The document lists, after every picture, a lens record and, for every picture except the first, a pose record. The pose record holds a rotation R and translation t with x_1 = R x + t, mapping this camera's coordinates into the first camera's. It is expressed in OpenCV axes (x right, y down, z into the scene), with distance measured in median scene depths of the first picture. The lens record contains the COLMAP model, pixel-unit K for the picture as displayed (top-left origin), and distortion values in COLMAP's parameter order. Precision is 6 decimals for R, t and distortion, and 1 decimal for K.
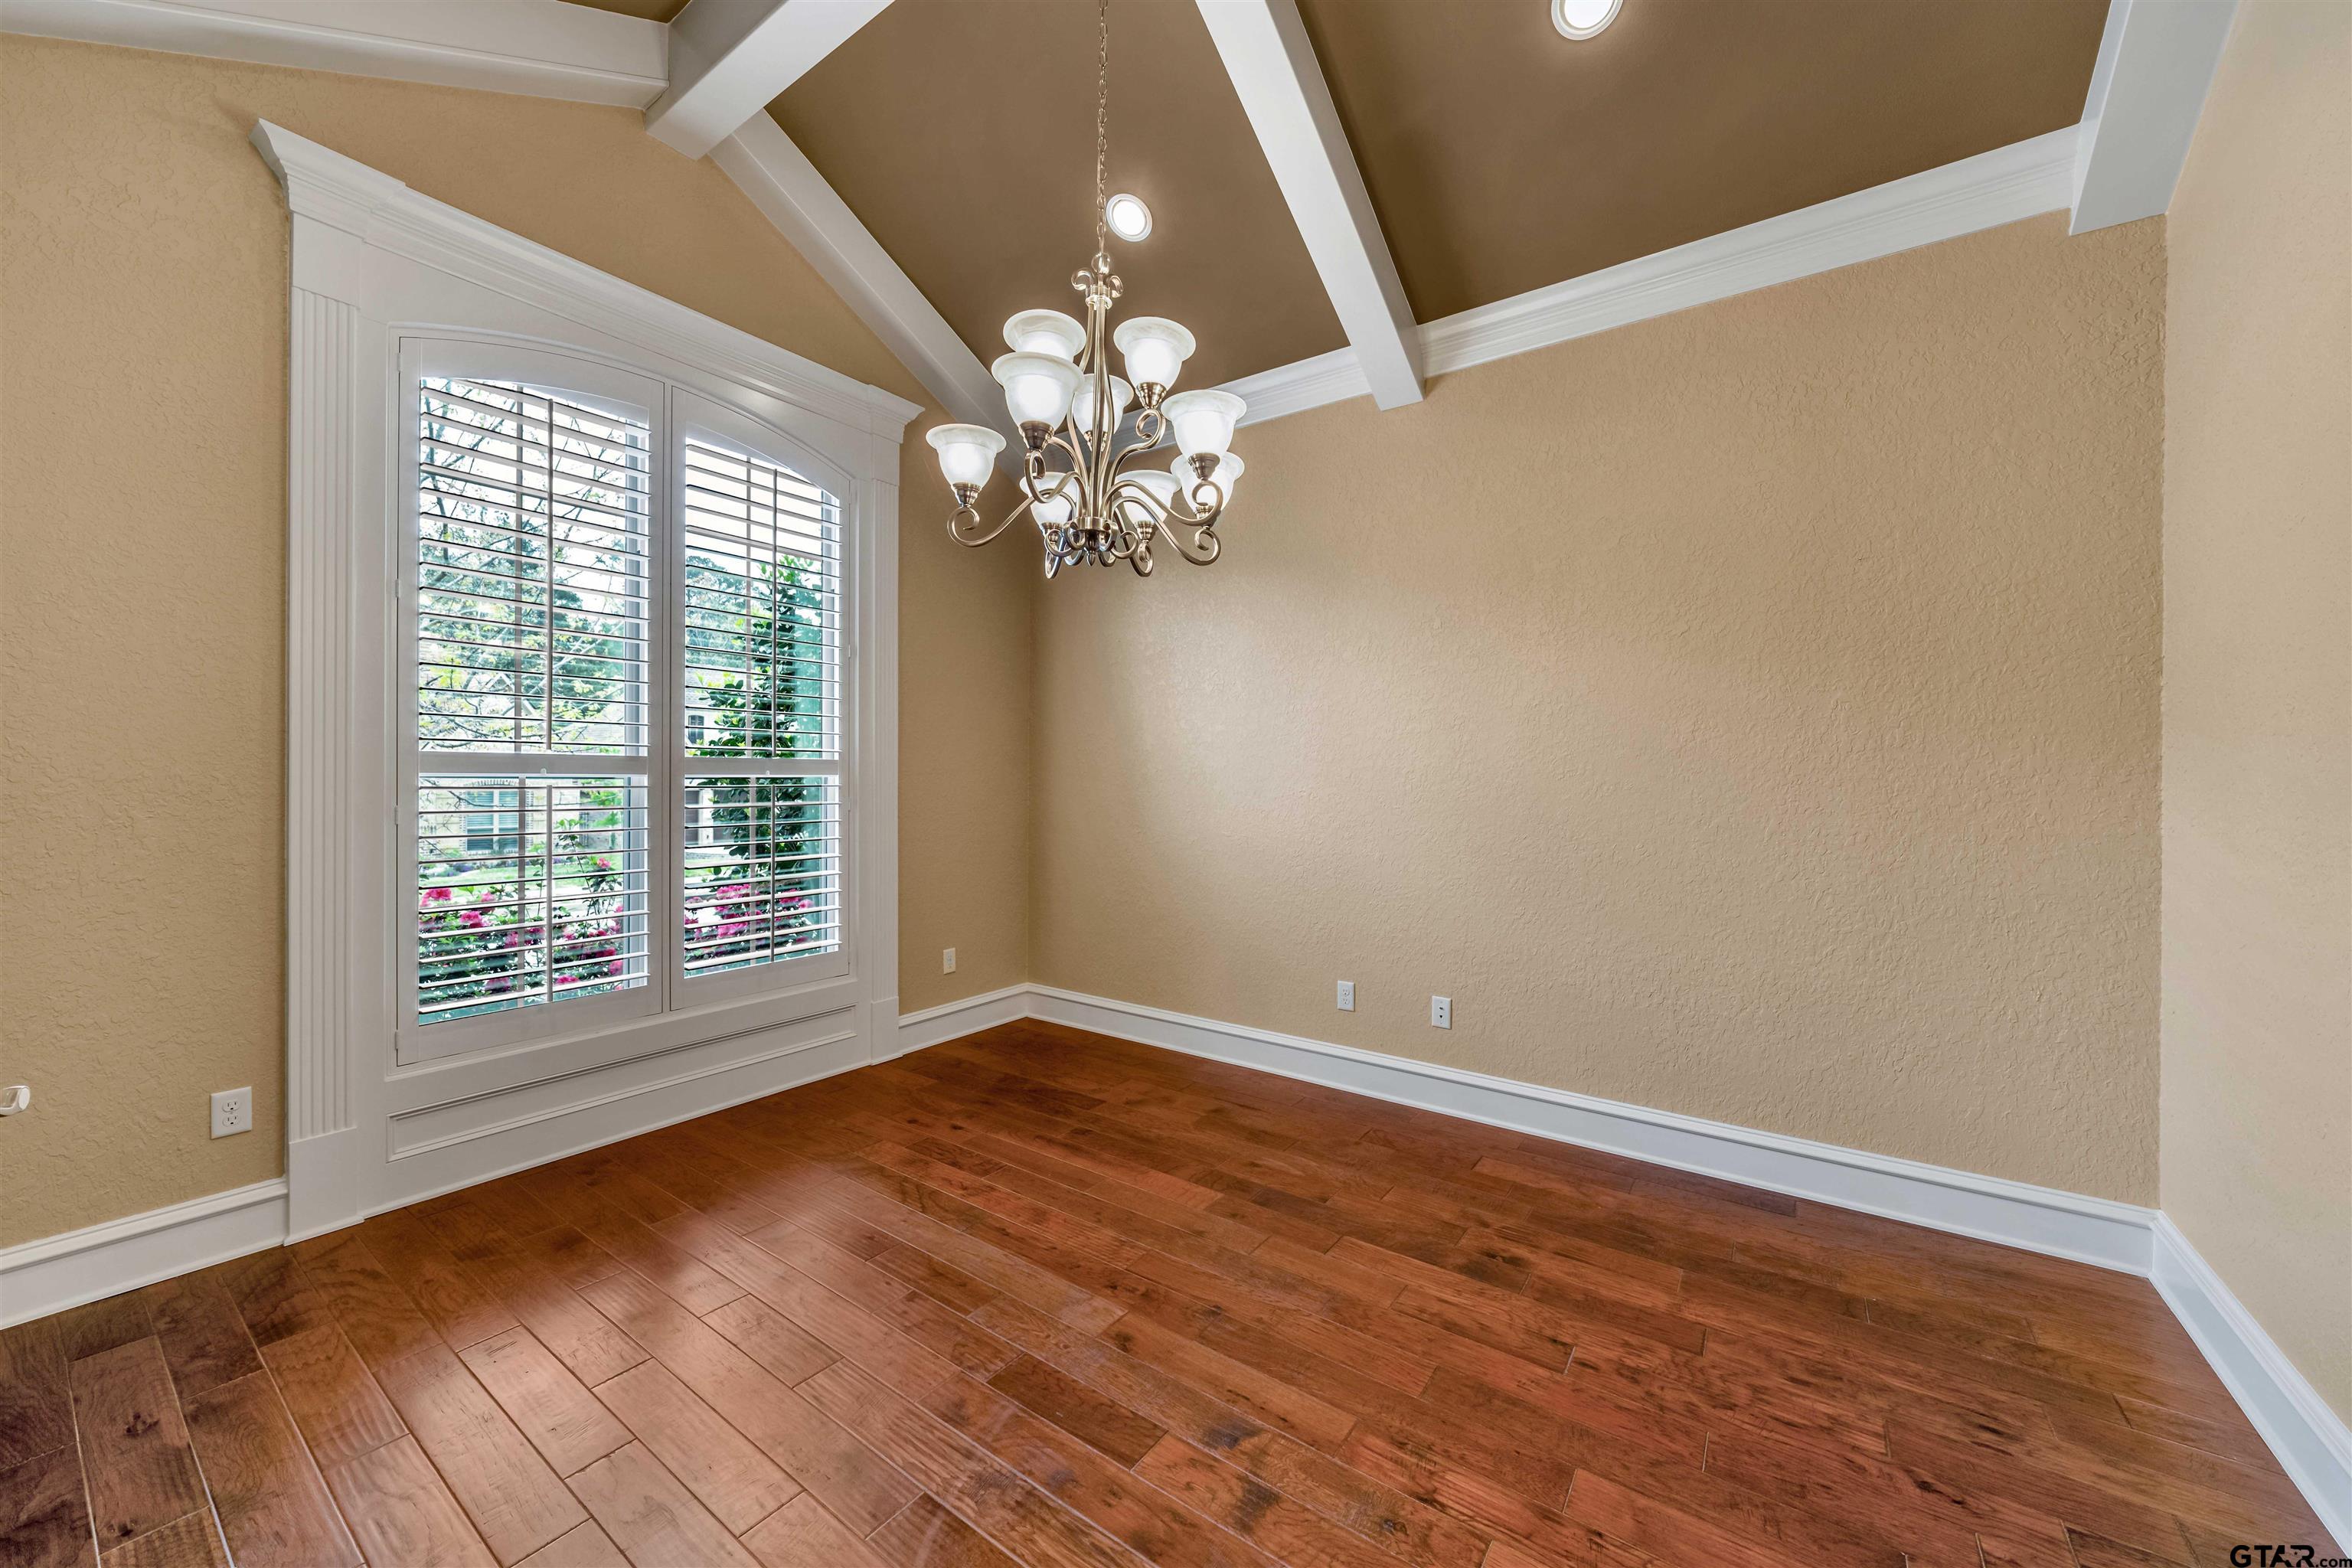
lens RADIAL K [[843.4, 0, 1176.0], [0, 843.4, 784.0], [0, 0, 1]] dist [-0.002220, 0.000441]
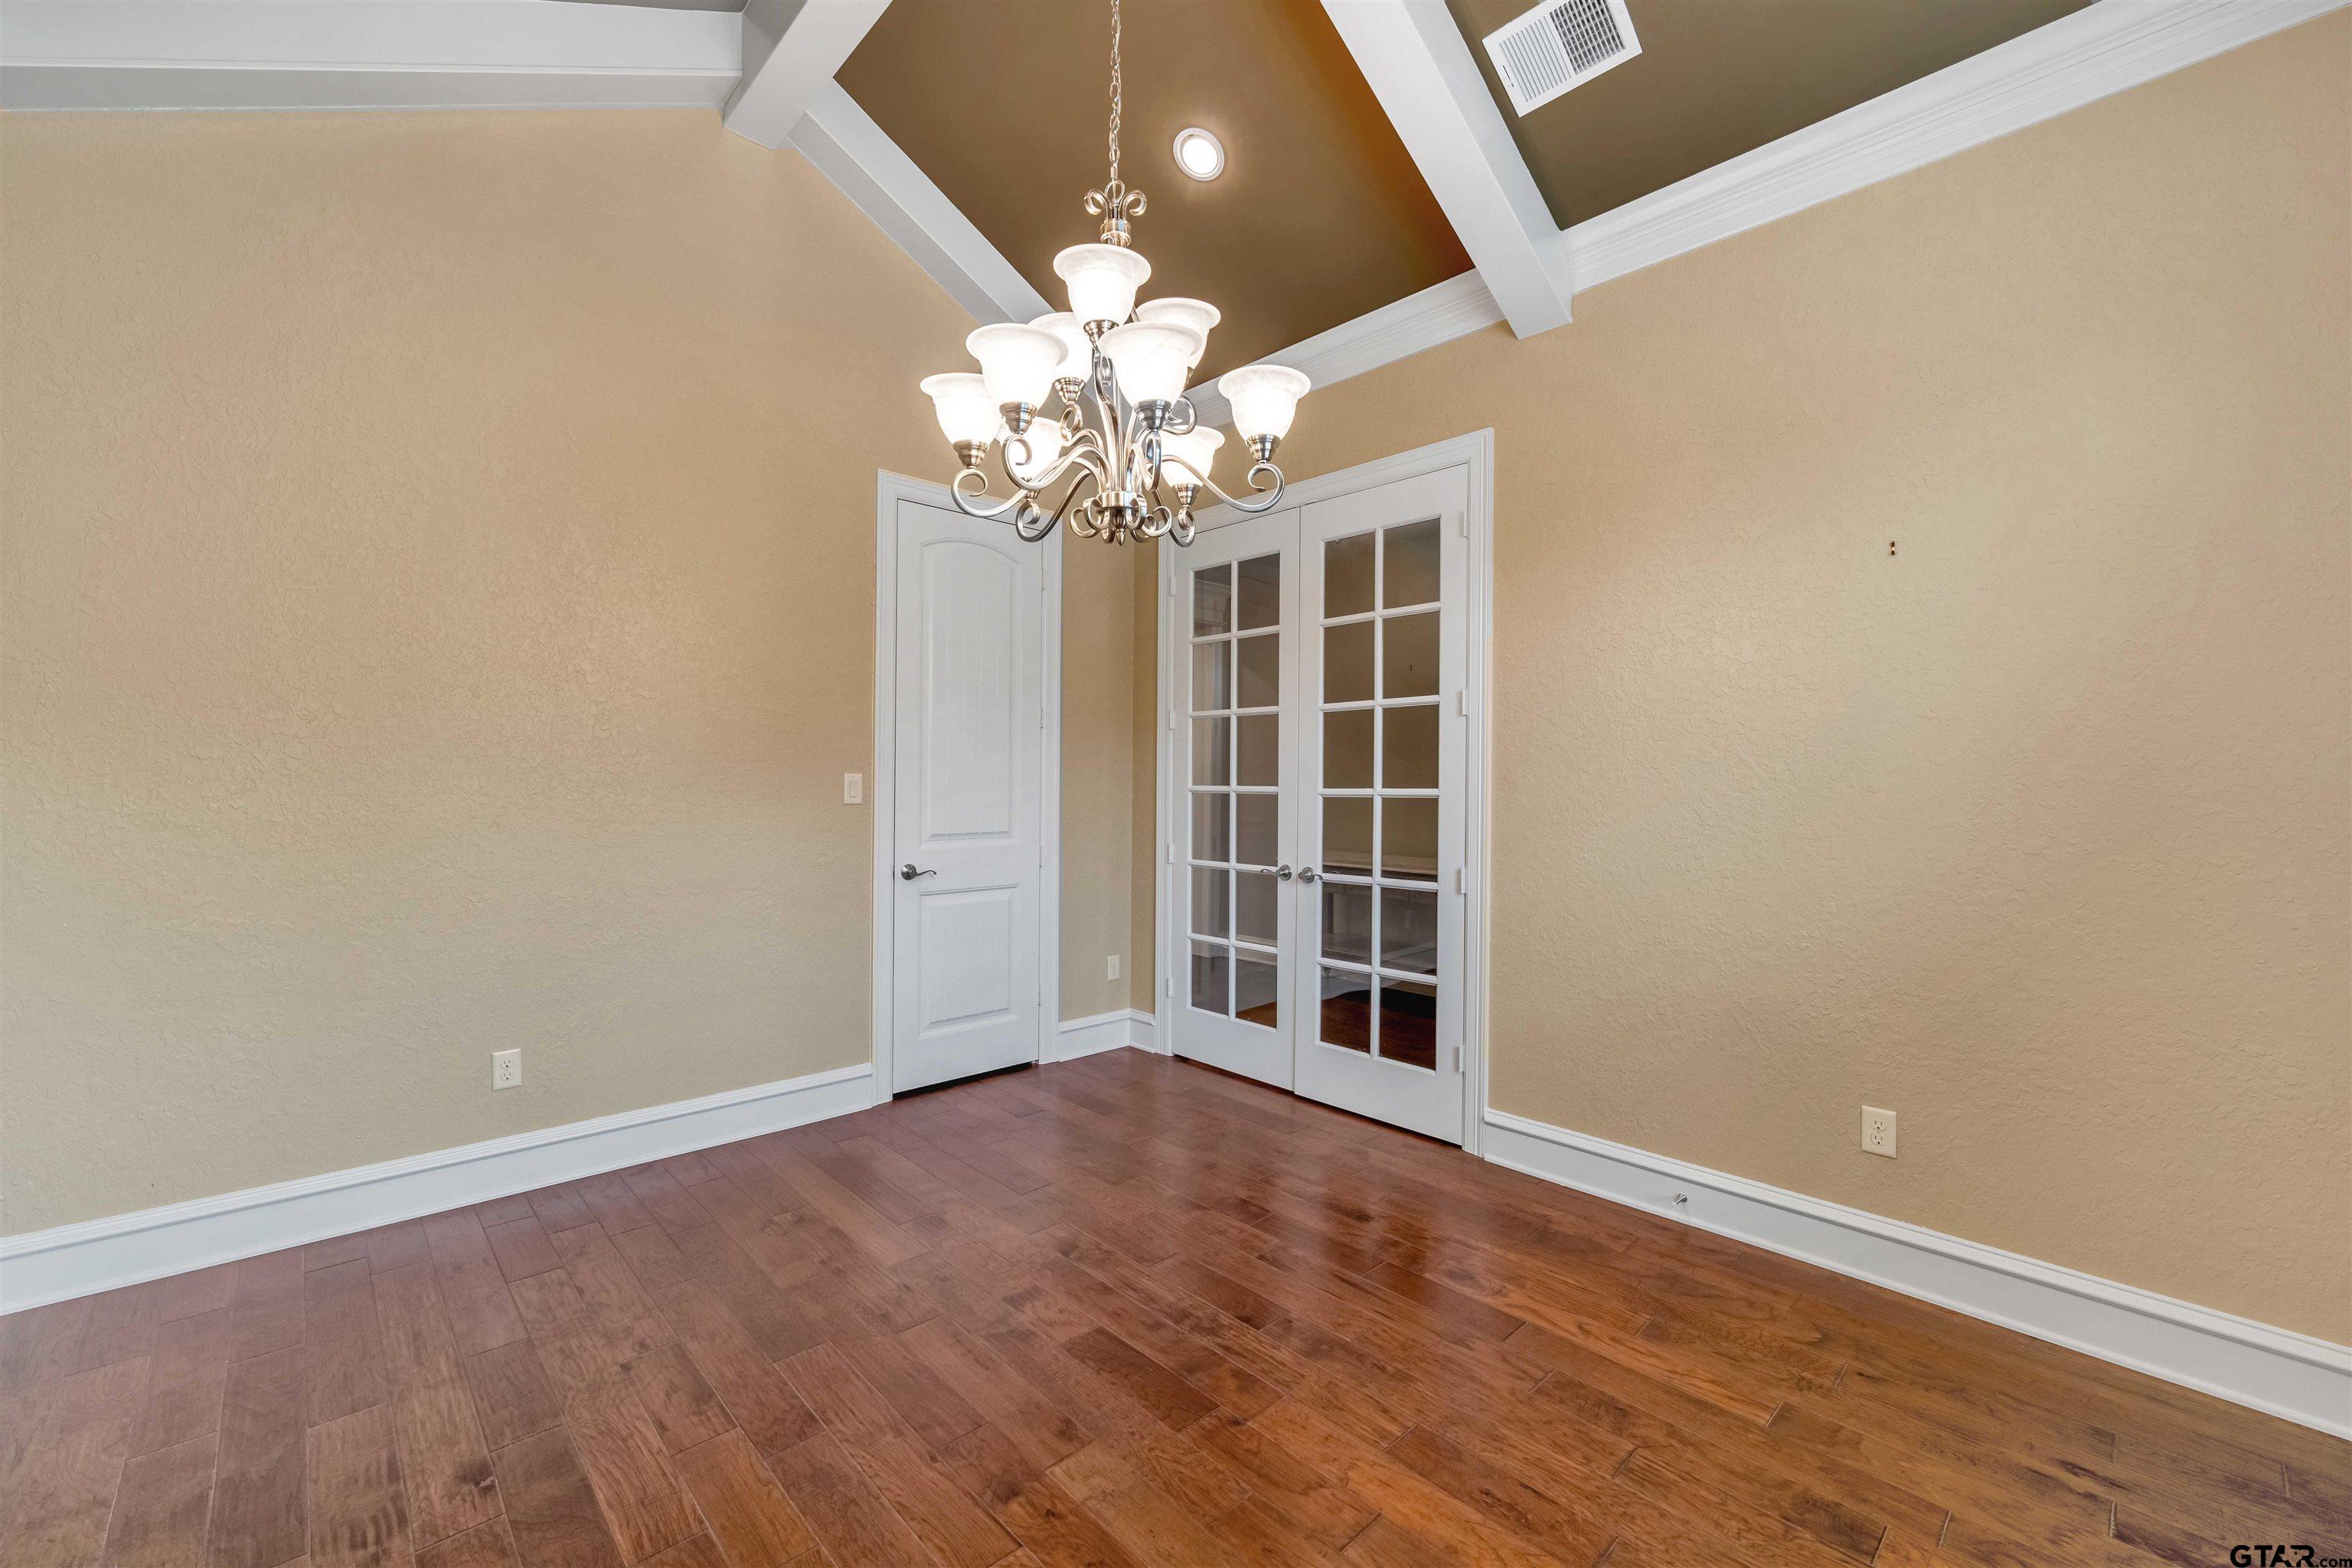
lens RADIAL K [[1000.4, 0, 1163.5], [0, 1000.4, 775.5], [0, 0, 1]] dist [0.001271, -0.000020]
pose [[-0.977653, -0.013942, 0.209760, -0.384767], [-0.015078, 0.999879, -0.003814, -0.009051], [-0.209682, -0.006892, -0.977745, 2.093621]]
